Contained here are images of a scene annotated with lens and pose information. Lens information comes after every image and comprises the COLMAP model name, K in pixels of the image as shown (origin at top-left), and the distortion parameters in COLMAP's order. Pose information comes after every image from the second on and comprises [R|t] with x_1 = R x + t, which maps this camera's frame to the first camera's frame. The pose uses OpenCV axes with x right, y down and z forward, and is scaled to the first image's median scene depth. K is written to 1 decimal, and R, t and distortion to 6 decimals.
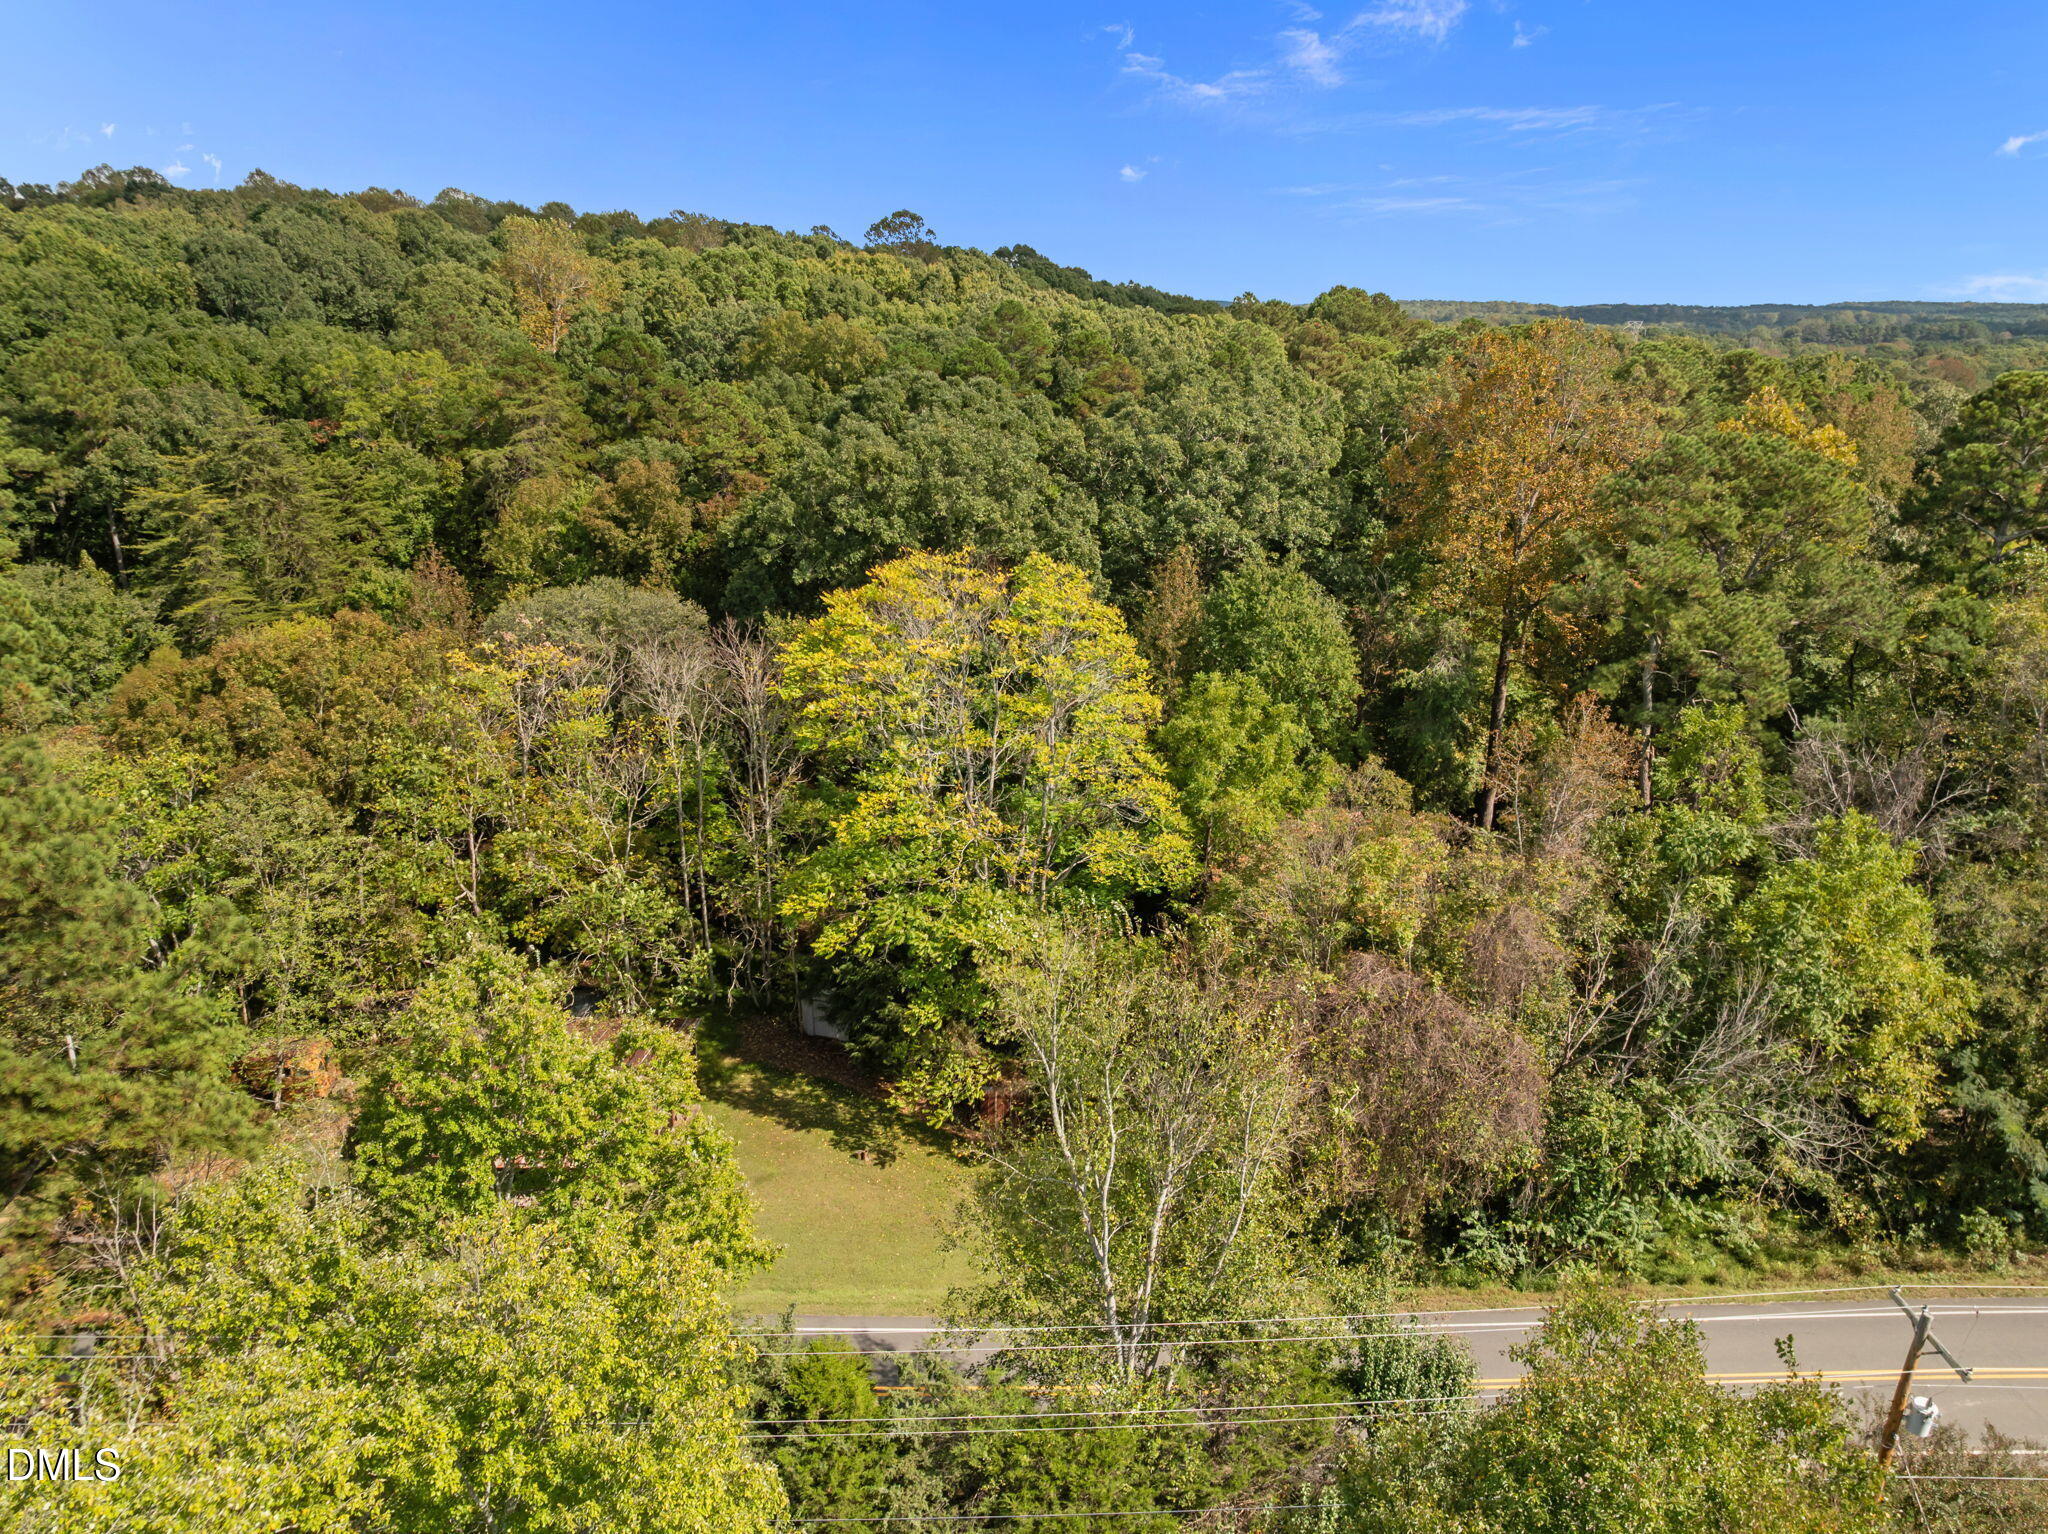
lens RADIAL K [[1505.1, 0, 1055.8], [0, 1505.1, 765.6], [0, 0, 1]] dist [-0.039133, 0.001989]
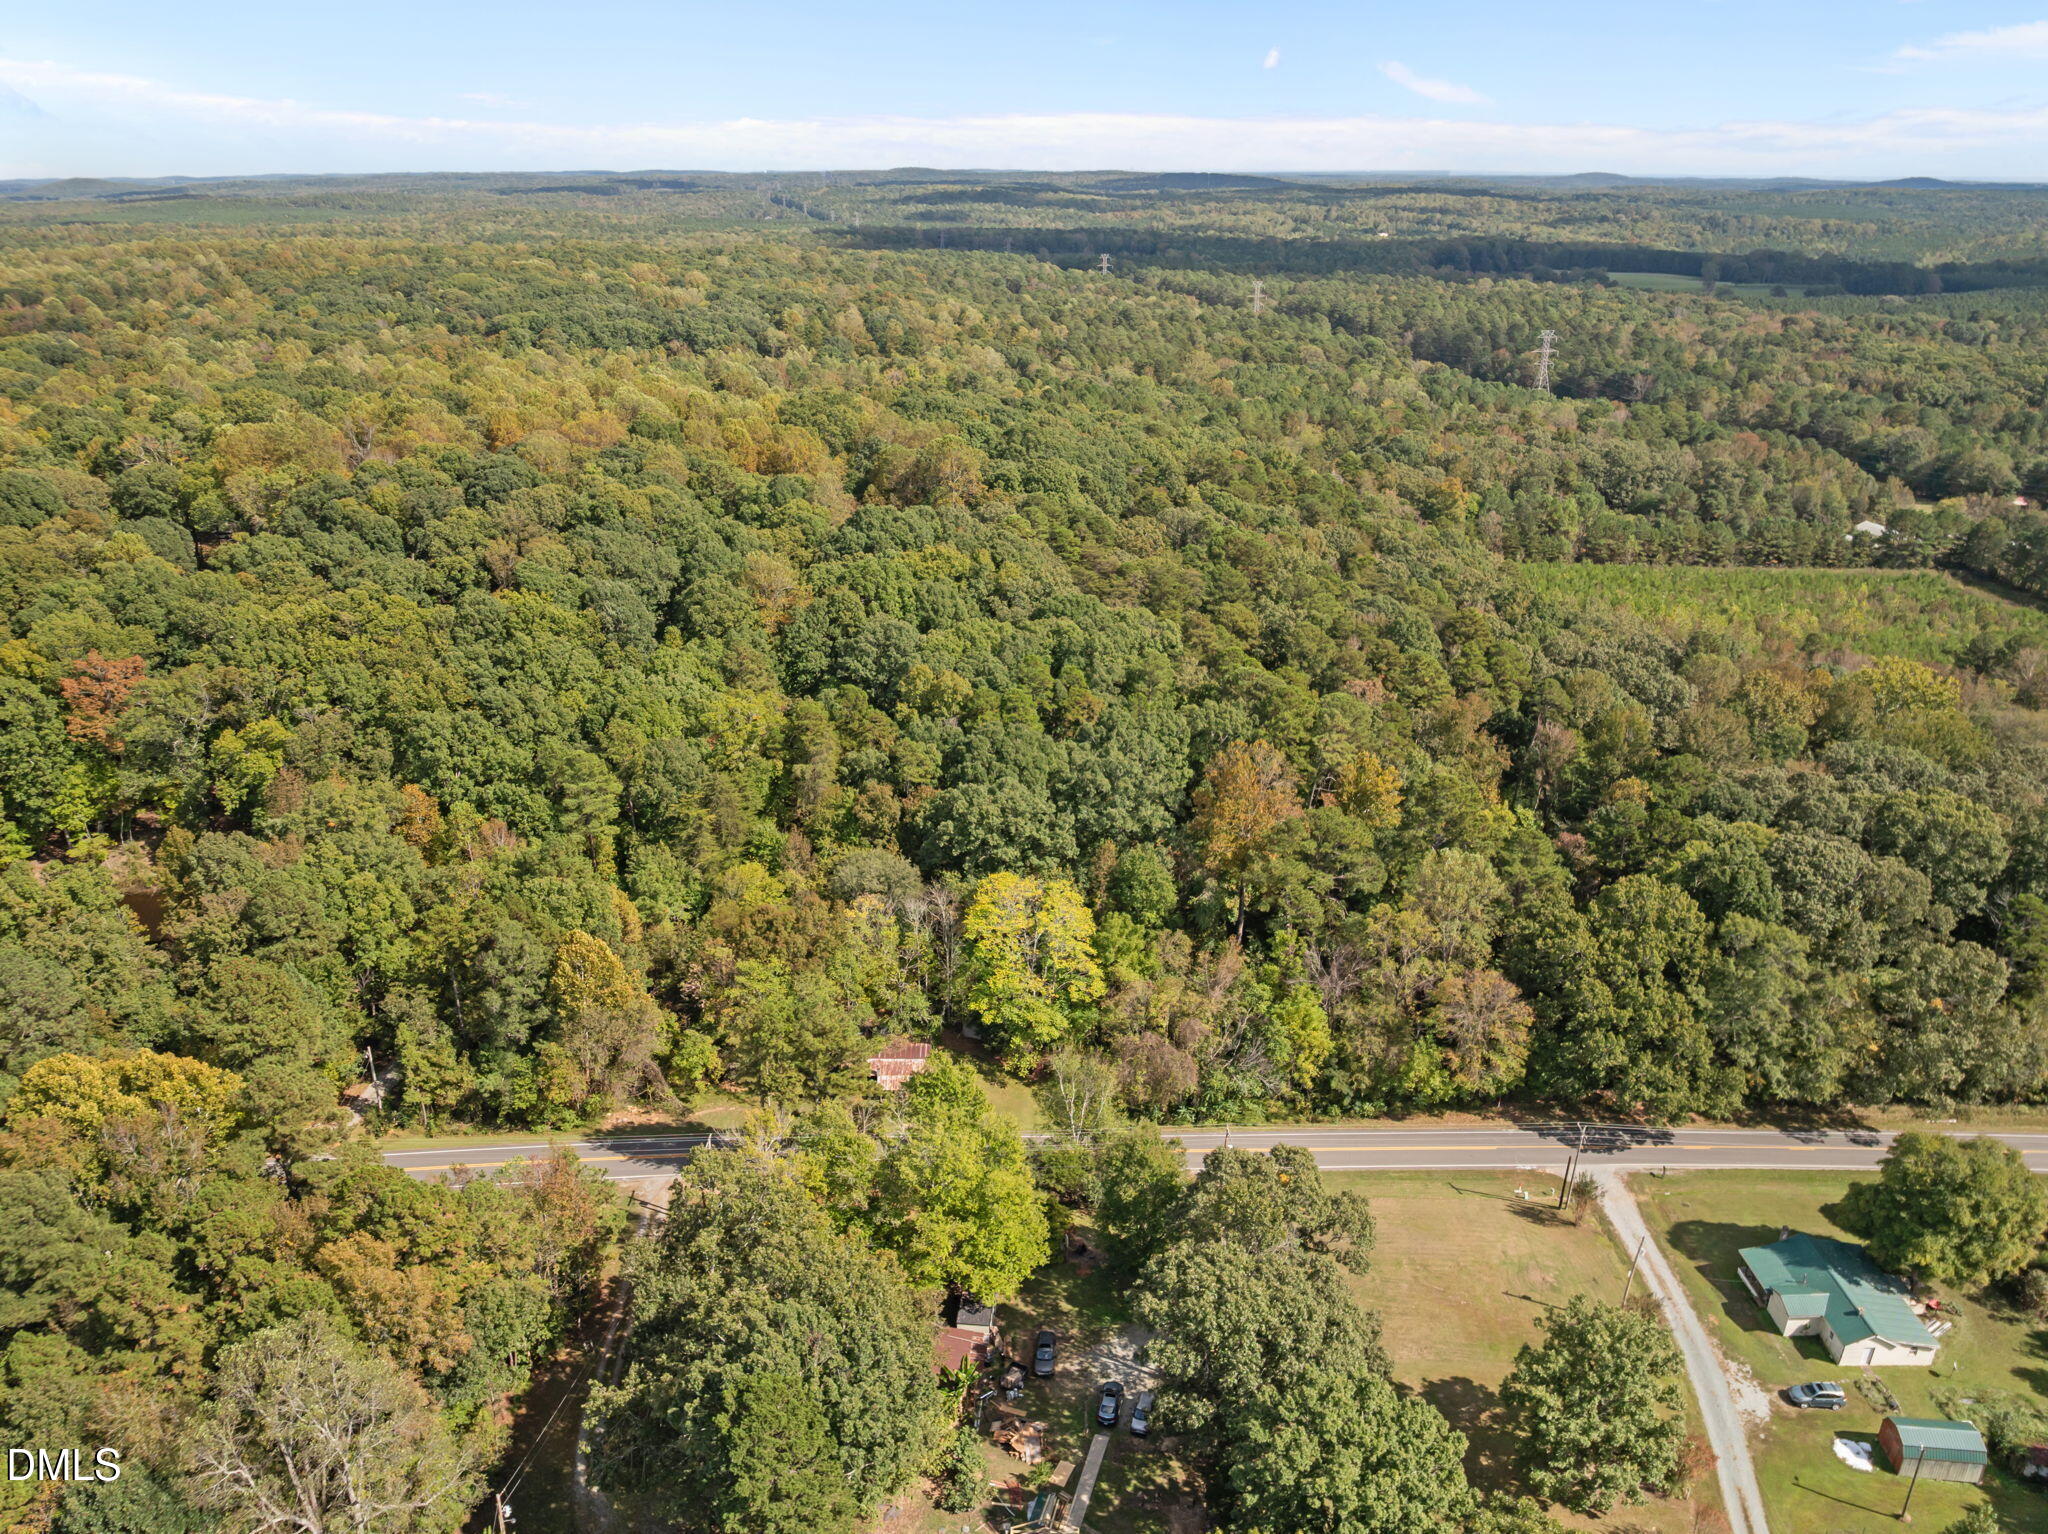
lens RADIAL K [[1576.9, 0, 1024.0], [0, 1576.9, 767.0], [0, 0, 1]] dist [-0.051225, 0.009931]
pose [[0.999943, 0.000305, -0.010714, -0.038071], [0.000766, 0.995009, 0.099780, -0.746567], [0.010691, -0.099782, 0.994952, -2.259399]]
